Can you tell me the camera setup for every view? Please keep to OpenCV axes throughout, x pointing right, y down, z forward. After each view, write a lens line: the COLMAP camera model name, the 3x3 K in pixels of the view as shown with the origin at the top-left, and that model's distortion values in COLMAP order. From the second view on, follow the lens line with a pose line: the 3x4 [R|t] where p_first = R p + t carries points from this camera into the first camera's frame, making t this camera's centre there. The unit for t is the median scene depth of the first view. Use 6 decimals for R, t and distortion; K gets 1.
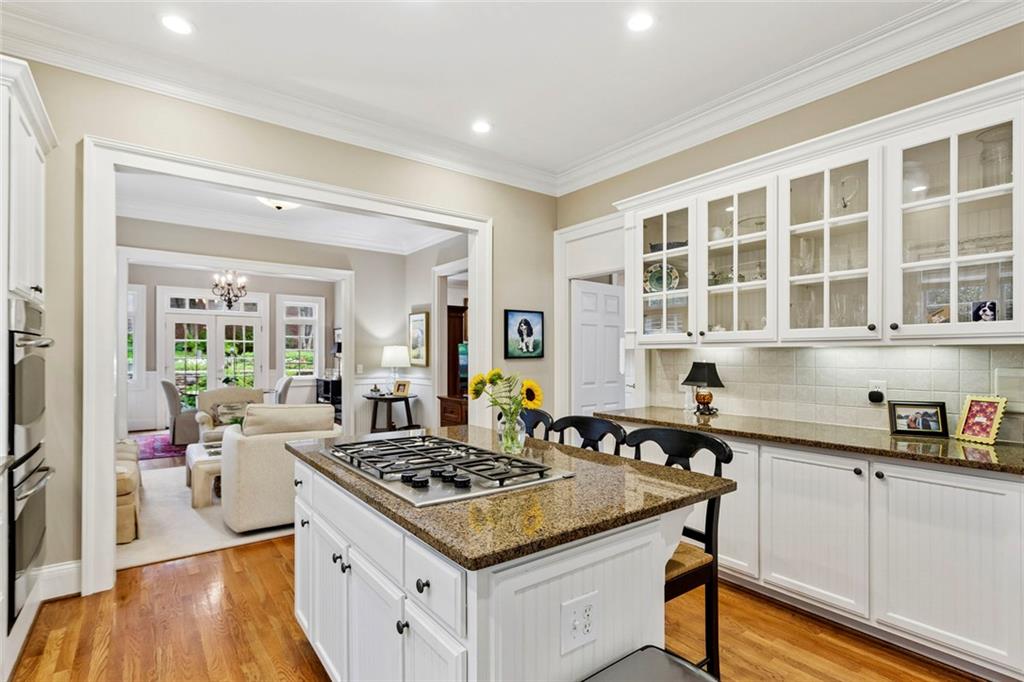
lens RADIAL K [[492.7, 0, 508.6], [0, 492.7, 354.4], [0, 0, 1]] dist [-0.001784, -0.000712]
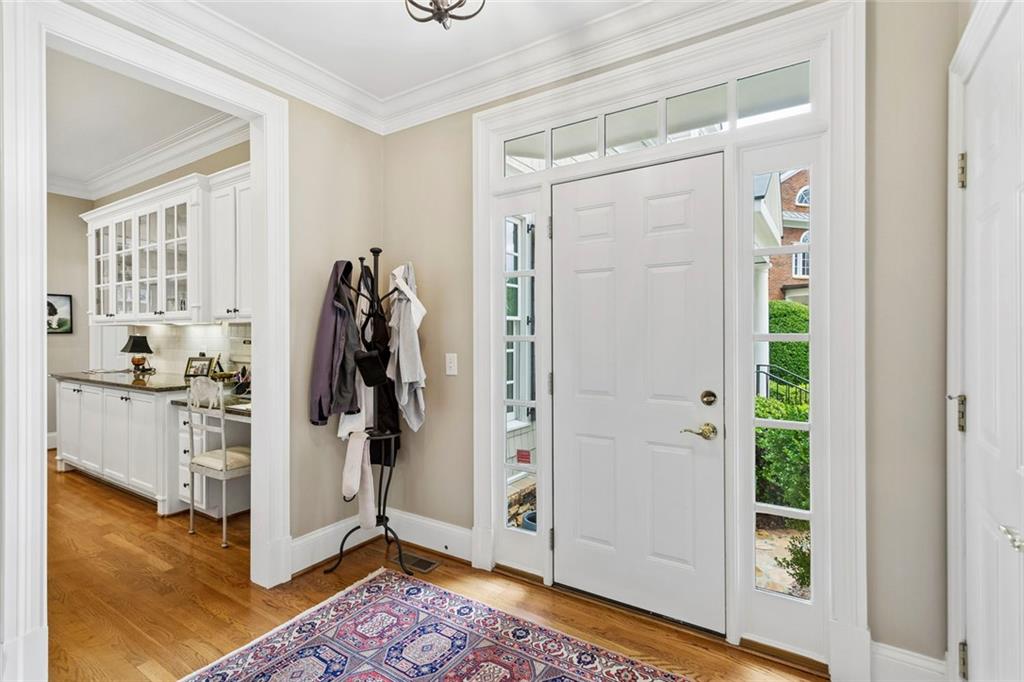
lens RADIAL K [[492.7, 0, 504.4], [0, 492.7, 340.0], [0, 0, 1]] dist [-0.001784, -0.000712]
pose [[0.942945, -0.008513, 0.332839, 0.902688], [0.005066, 0.999924, 0.011223, 0.019984], [-0.332909, -0.008896, 0.942917, -0.631336]]
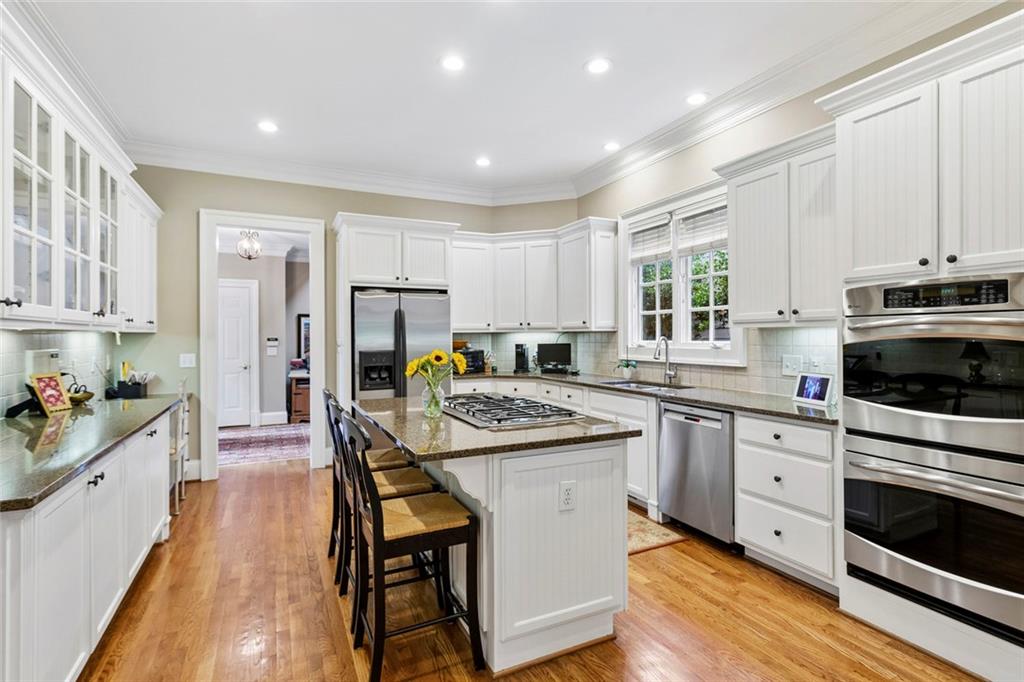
lens RADIAL K [[492.7, 0, 513.6], [0, 492.7, 334.8], [0, 0, 1]] dist [-0.001784, -0.000712]
pose [[-0.981978, 0.001540, 0.188987, -0.259024], [0.001062, 0.999996, -0.002635, -0.002881], [-0.188990, -0.002387, -0.981976, 1.338766]]
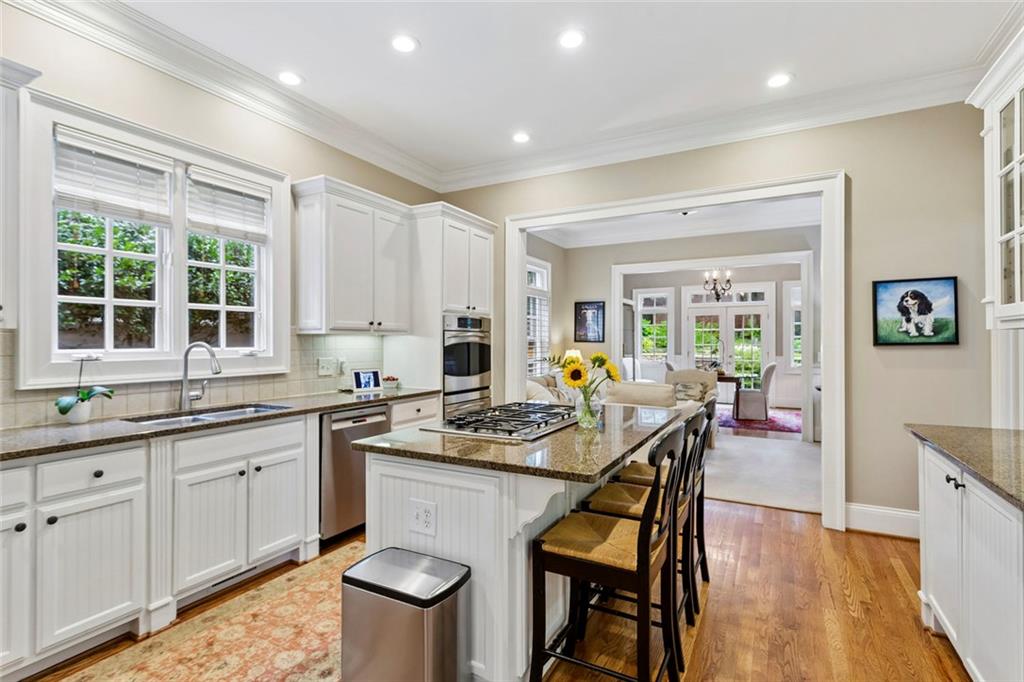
lens RADIAL K [[492.7, 0, 506.5], [0, 492.7, 341.1], [0, 0, 1]] dist [-0.001784, -0.000712]
pose [[0.411724, -0.005536, -0.911292, 0.592551], [0.004552, 0.999982, -0.004018, 0.003000], [0.911297, -0.002493, 0.411741, 0.217156]]
